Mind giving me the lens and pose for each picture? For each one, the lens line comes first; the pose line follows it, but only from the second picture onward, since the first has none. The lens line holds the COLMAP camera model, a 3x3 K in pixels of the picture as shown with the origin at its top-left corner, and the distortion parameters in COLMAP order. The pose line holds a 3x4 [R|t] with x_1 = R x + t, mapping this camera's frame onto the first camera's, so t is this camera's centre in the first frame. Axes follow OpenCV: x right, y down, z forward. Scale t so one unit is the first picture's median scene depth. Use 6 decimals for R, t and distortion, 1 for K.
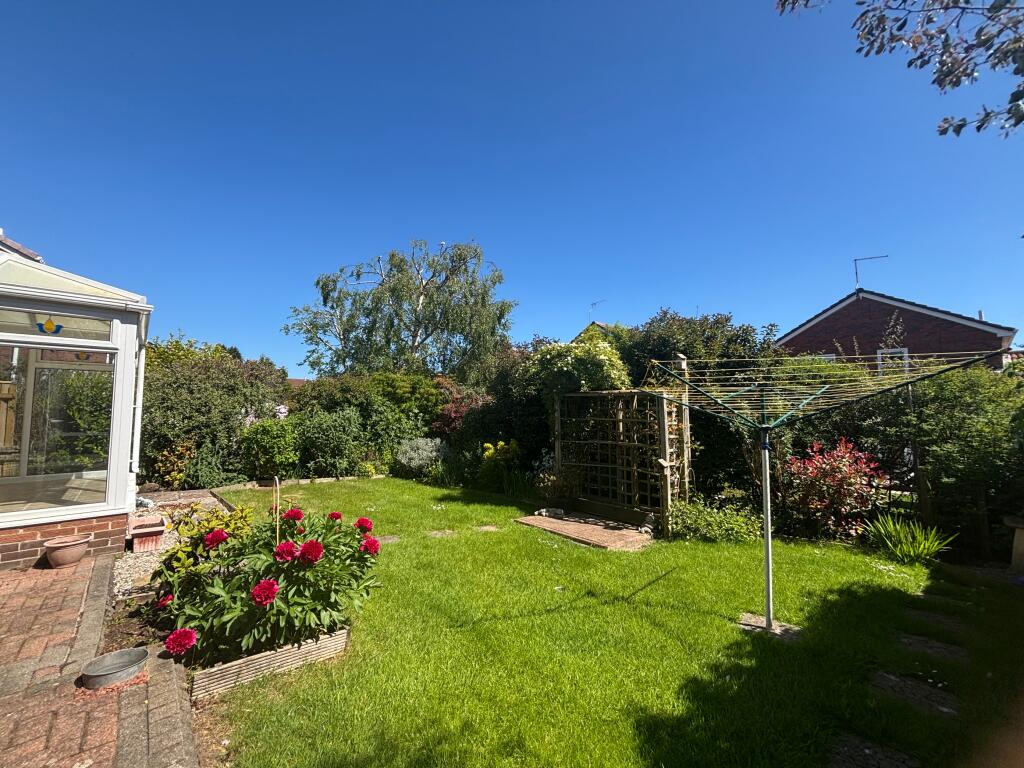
lens RADIAL K [[410.3, 0, 505.9], [0, 410.3, 381.7], [0, 0, 1]] dist [-0.001883, 0.002010]
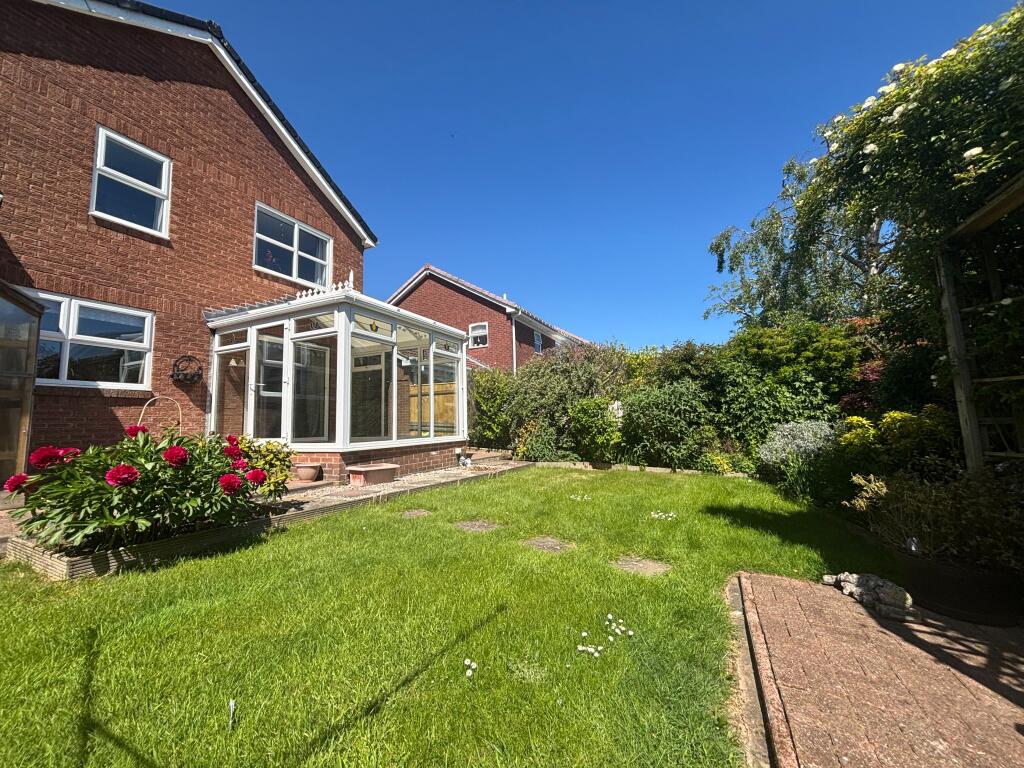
lens RADIAL K [[410.3, 0, 515.4], [0, 410.3, 385.0], [0, 0, 1]] dist [-0.001883, 0.002010]
pose [[0.386909, -0.102724, -0.916378, 0.240275], [0.088304, 0.993336, -0.074067, 0.117535], [0.917880, -0.052263, 0.393402, 0.469303]]
